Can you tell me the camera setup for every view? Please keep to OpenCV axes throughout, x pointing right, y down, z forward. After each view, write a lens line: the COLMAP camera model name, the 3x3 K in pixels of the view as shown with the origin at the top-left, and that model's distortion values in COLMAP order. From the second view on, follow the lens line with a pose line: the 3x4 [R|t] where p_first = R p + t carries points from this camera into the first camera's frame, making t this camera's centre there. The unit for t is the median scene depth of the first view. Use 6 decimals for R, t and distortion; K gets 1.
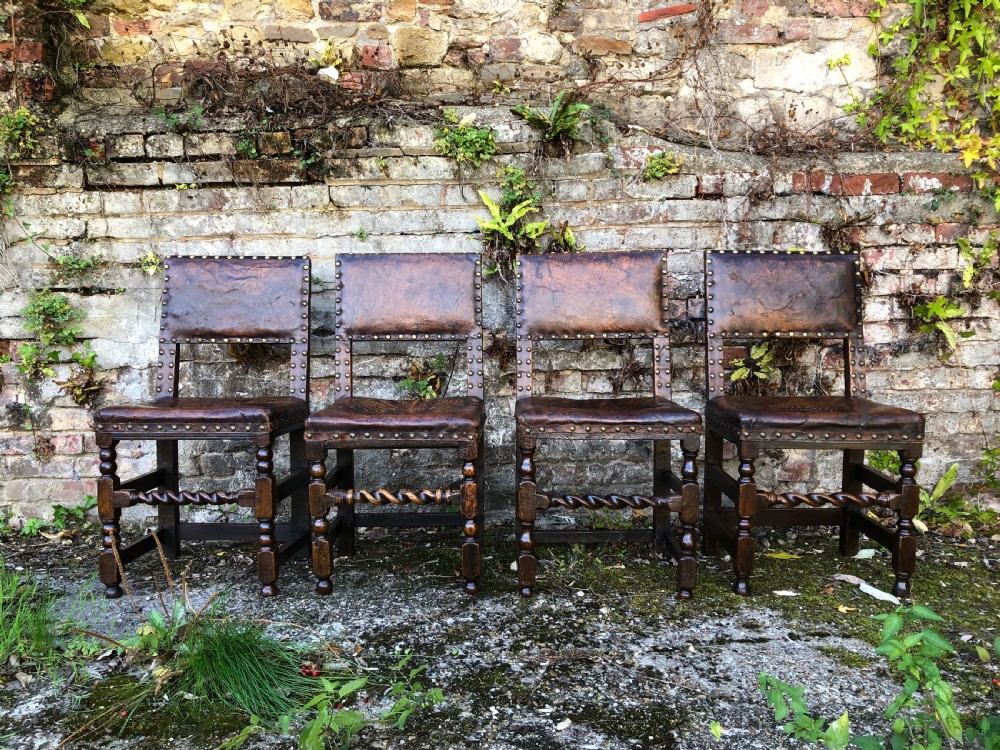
lens RADIAL K [[818.5, 0, 507.1], [0, 818.5, 370.3], [0, 0, 1]] dist [0.034437, -0.031705]
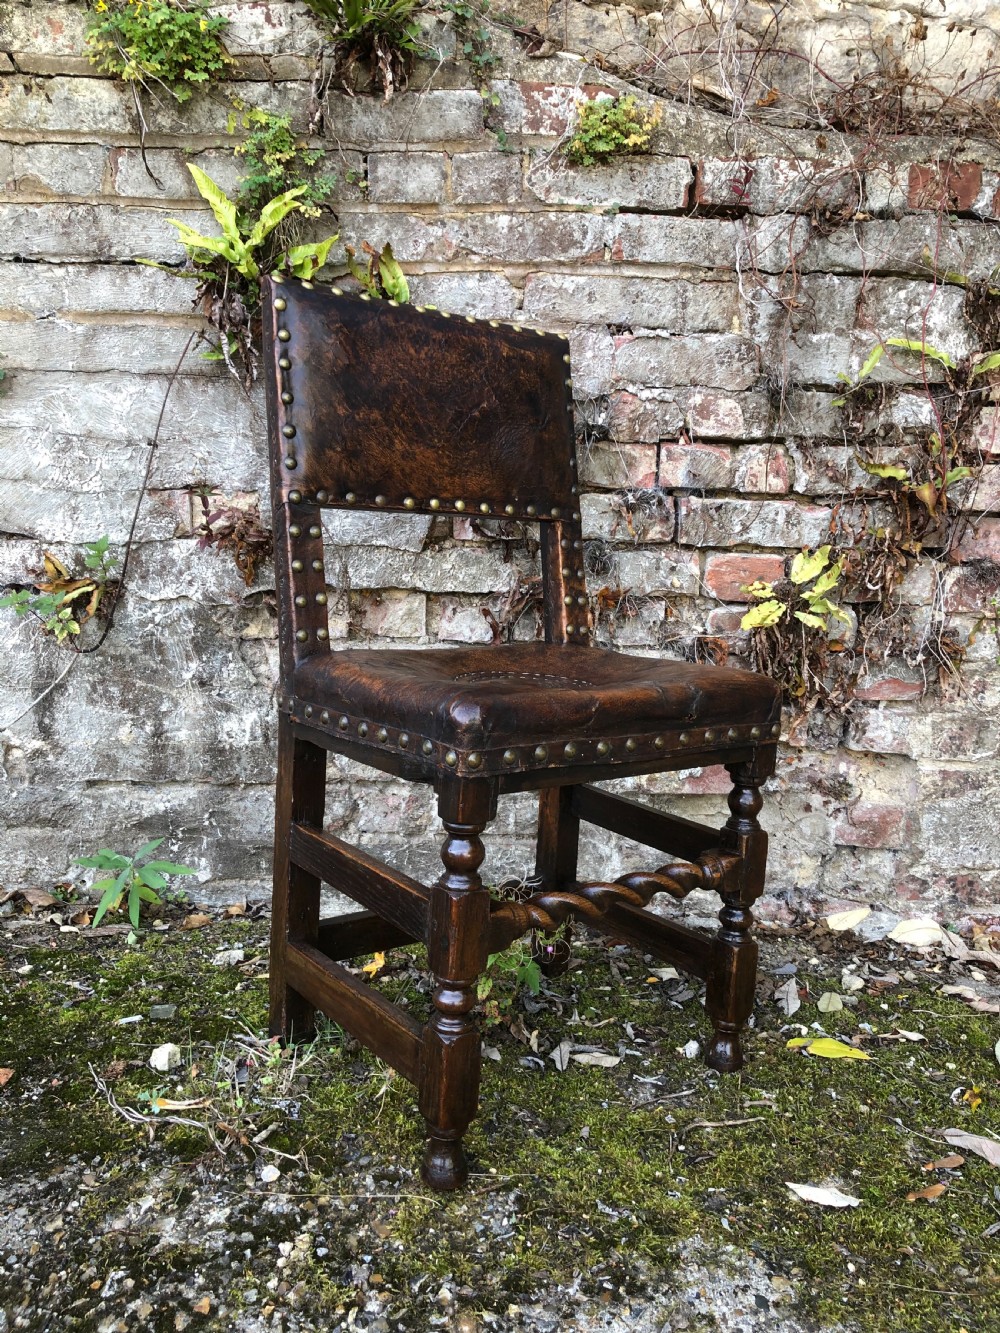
lens RADIAL K [[1091.1, 0, 508.3], [0, 1091.1, 657.1], [0, 0, 1]] dist [0.034437, -0.031705]
pose [[0.998810, 0.048711, -0.002560, 0.148717], [-0.048529, 0.997630, 0.048787, 0.005311], [0.004931, -0.048605, 0.998806, 0.403626]]
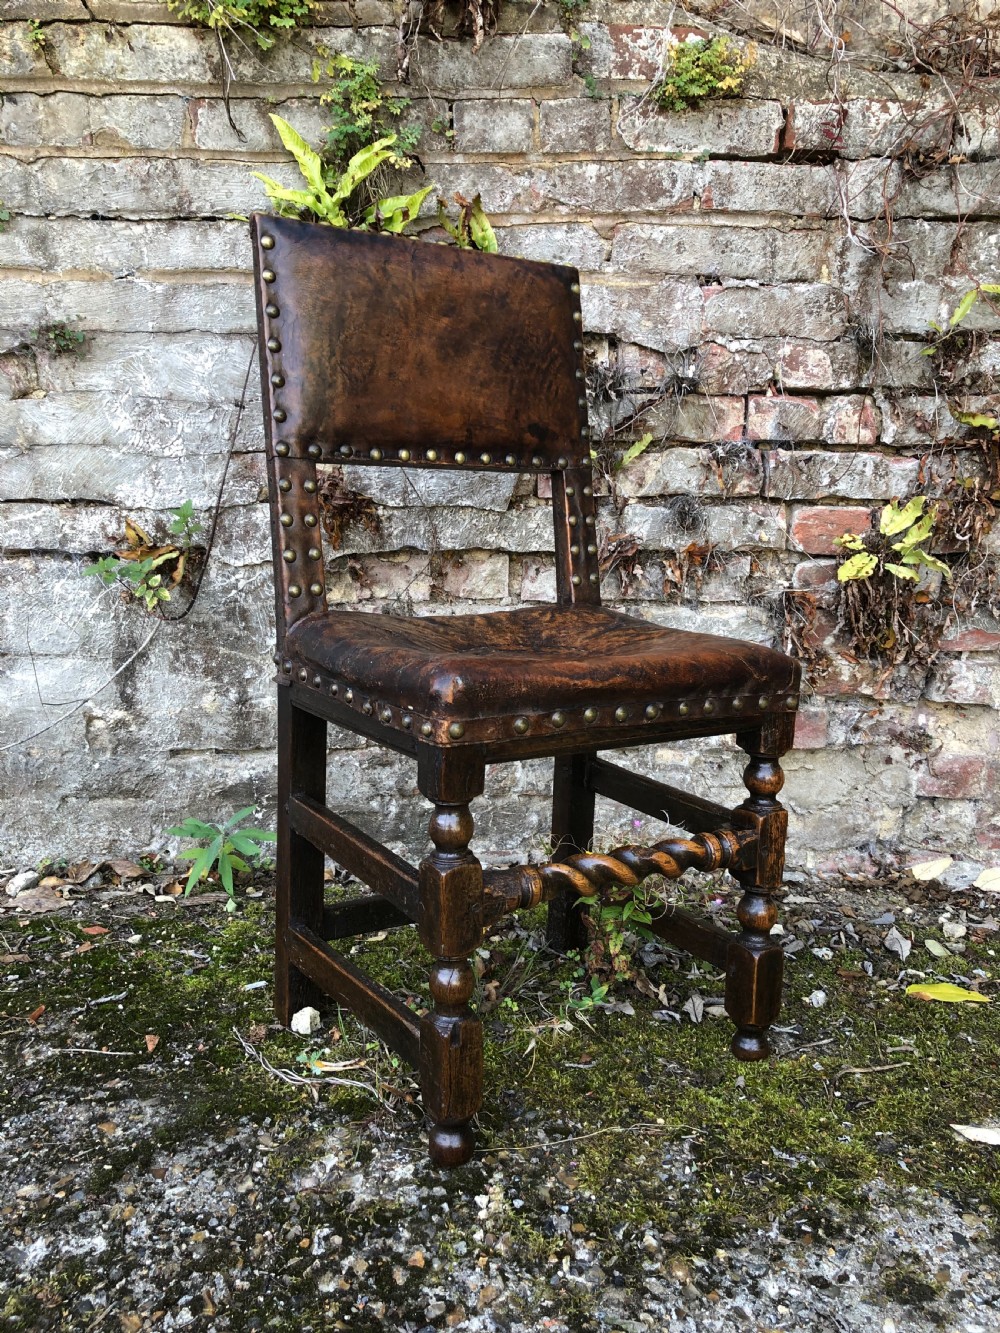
lens RADIAL K [[1091.1, 0, 498.0], [0, 1091.1, 660.5], [0, 0, 1]] dist [0.034437, -0.031705]
pose [[0.999448, 0.026541, 0.019989, 0.078134], [-0.028060, 0.996398, 0.080029, 0.013061], [-0.017793, -0.080545, 0.996592, 0.407647]]
